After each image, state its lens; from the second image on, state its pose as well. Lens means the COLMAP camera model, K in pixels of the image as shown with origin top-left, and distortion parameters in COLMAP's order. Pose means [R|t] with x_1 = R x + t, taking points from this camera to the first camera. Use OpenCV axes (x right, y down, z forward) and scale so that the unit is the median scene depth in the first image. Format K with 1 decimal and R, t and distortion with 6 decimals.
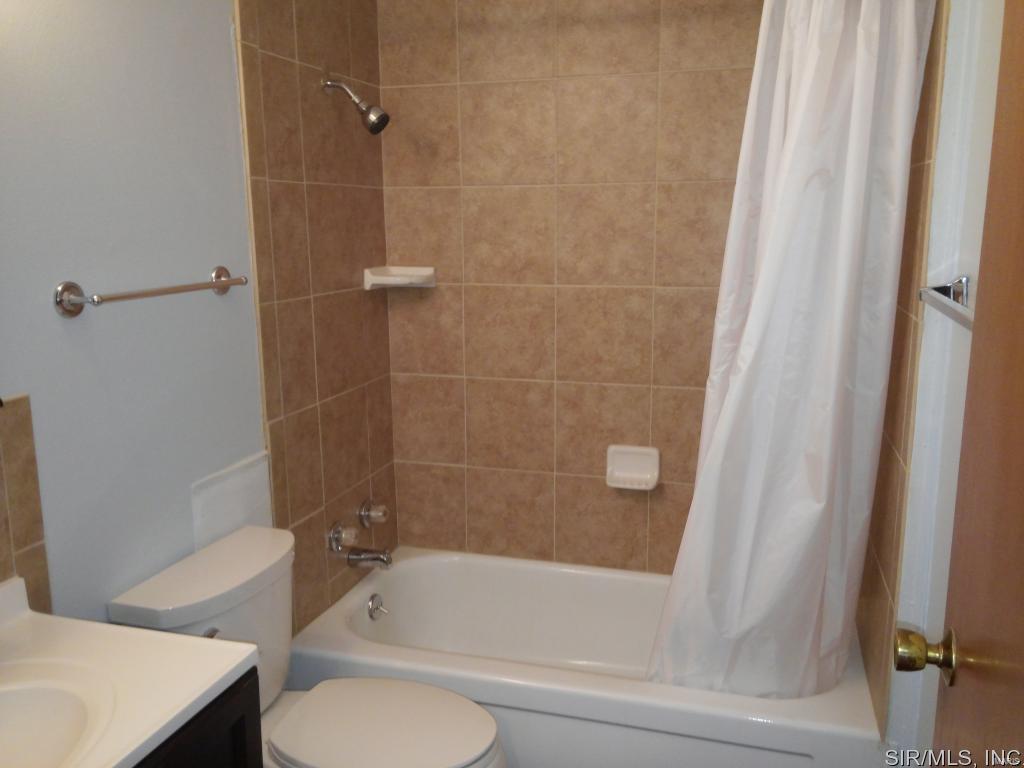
lens RADIAL K [[880.7, 0, 514.8], [0, 880.7, 391.6], [0, 0, 1]] dist [0.086018, -0.102771]
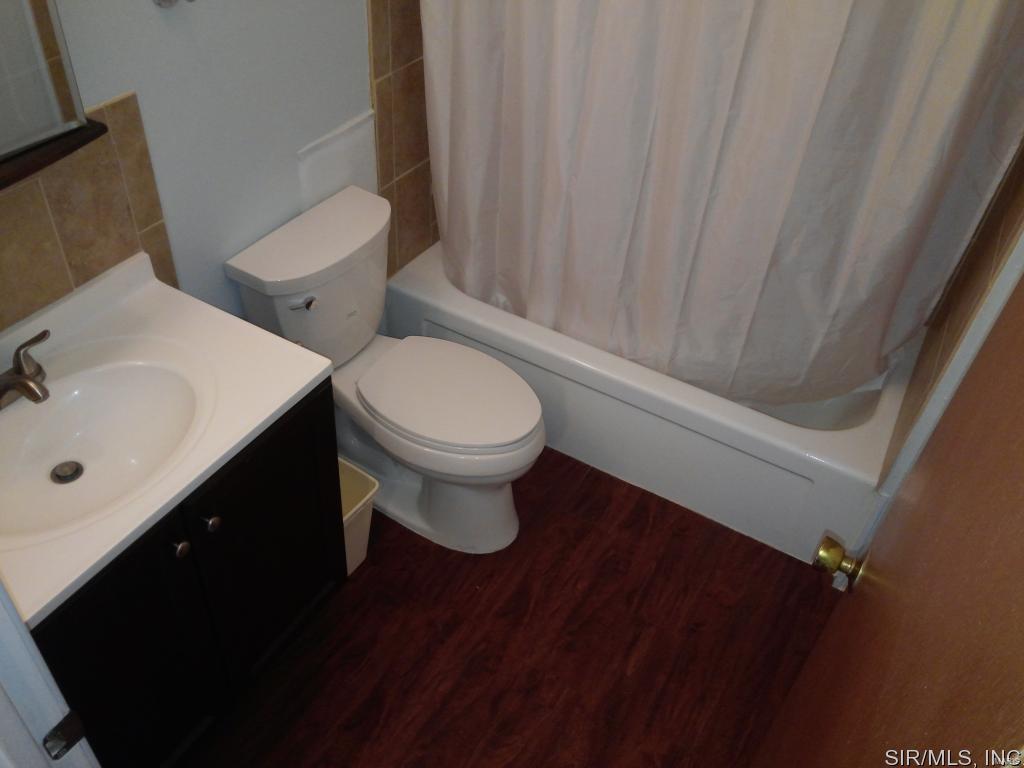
lens RADIAL K [[880.7, 0, 517.3], [0, 880.7, 390.6], [0, 0, 1]] dist [0.086018, -0.102771]
pose [[0.972166, 0.206190, -0.111257, 0.063338], [-0.120733, 0.847843, 0.516319, -0.219619], [0.200788, -0.488516, 0.849139, 0.015047]]
